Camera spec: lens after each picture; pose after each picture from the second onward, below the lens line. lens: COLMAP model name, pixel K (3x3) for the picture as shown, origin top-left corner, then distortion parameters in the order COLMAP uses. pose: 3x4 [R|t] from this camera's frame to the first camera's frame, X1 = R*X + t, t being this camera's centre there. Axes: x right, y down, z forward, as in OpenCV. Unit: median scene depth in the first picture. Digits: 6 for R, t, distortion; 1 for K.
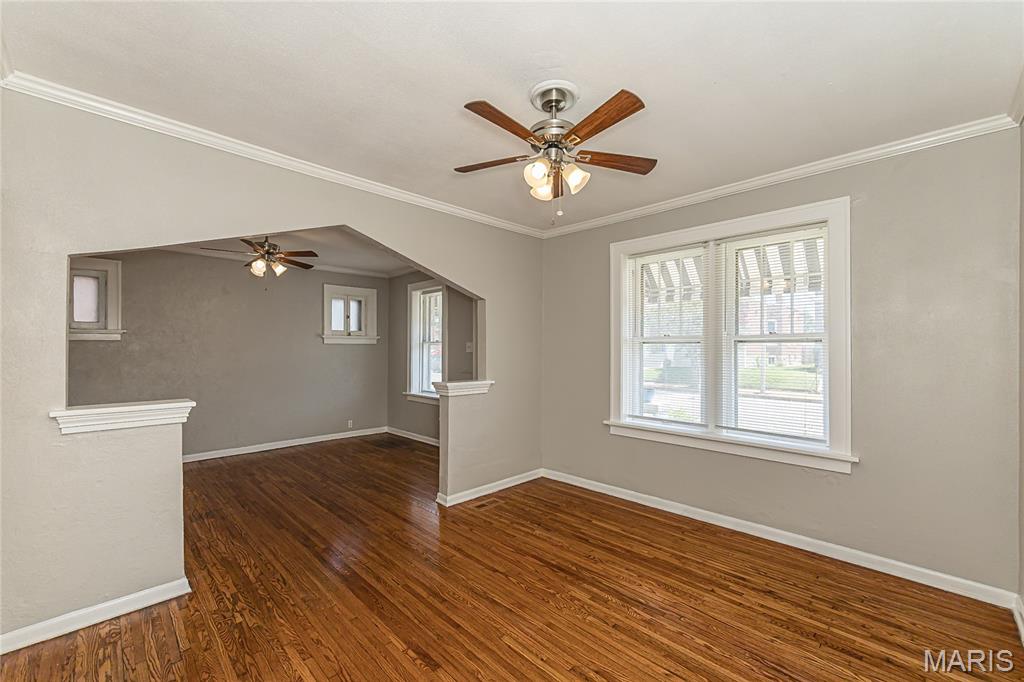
lens RADIAL K [[445.9, 0, 523.9], [0, 445.9, 348.9], [0, 0, 1]] dist [0.002629, 0.000202]
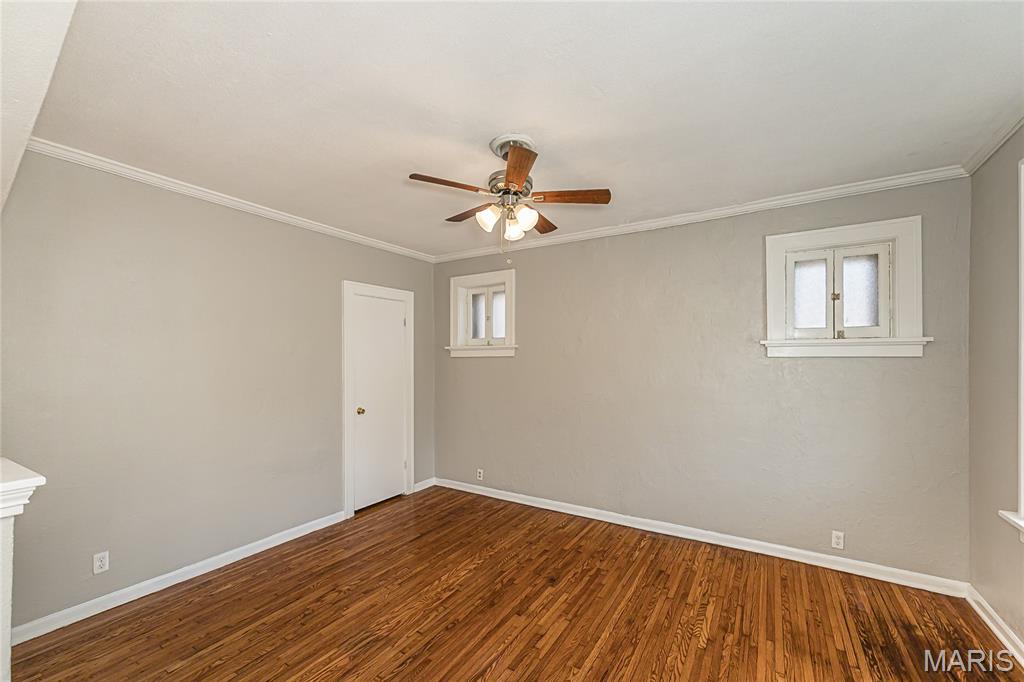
lens RADIAL K [[420.3, 0, 508.6], [0, 420.3, 354.8], [0, 0, 1]] dist [0.001220, 0.000050]
pose [[0.235528, -0.010653, -0.971809, -0.107932], [0.002773, 0.999943, -0.010290, -0.018775], [0.971864, -0.000271, 0.235544, 1.125416]]
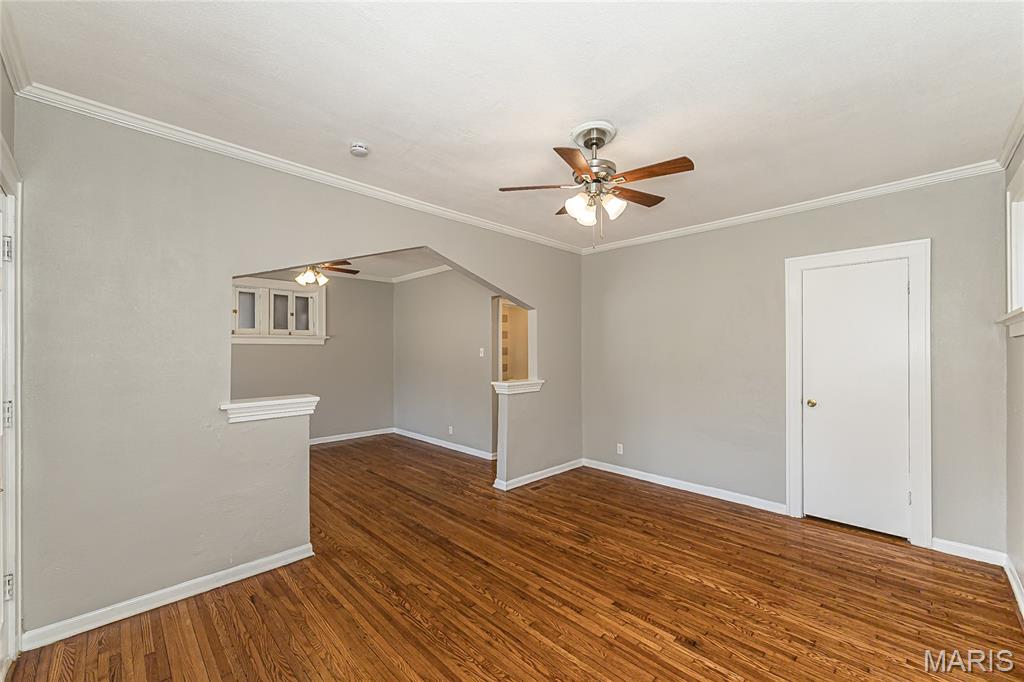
lens RADIAL K [[393.9, 0, 520.4], [0, 393.9, 349.2], [0, 0, 1]] dist [0.002343, 0.000289]
pose [[-0.999721, 0.002512, -0.023505, -0.604997], [0.002540, 0.999996, -0.001162, -0.007073], [0.023502, -0.001221, -0.999723, 1.916417]]
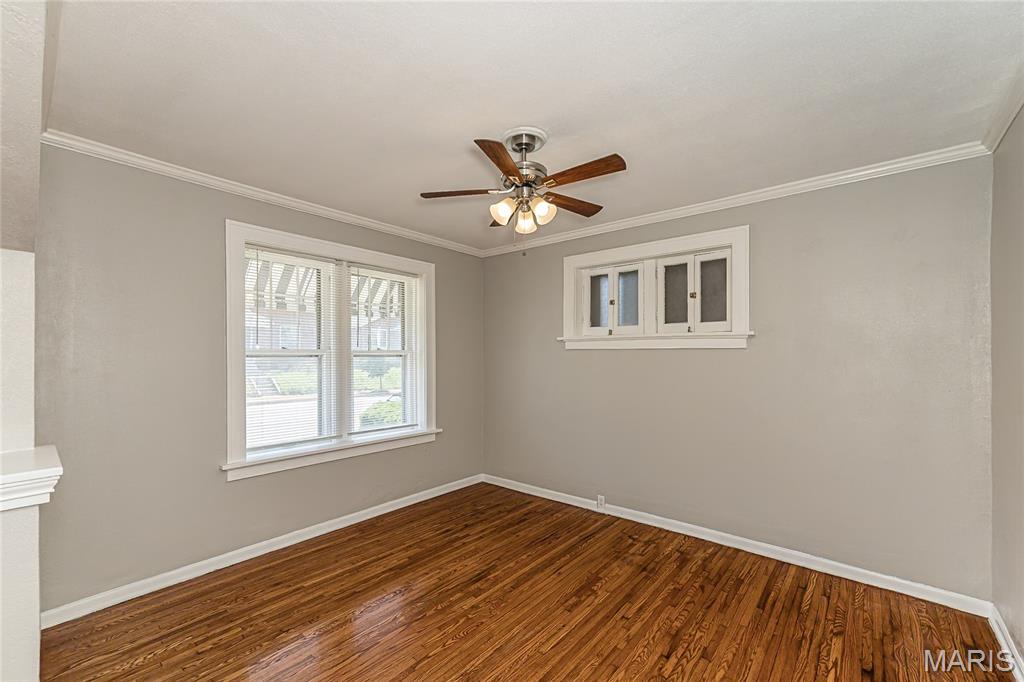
lens RADIAL K [[411.3, 0, 499.4], [0, 411.3, 351.0], [0, 0, 1]] dist [0.001124, 0.000124]
pose [[-0.077185, 0.010207, 0.996965, -0.605243], [0.001787, 0.999947, -0.010099, -0.017870], [-0.997015, 0.001002, -0.077199, 0.721920]]
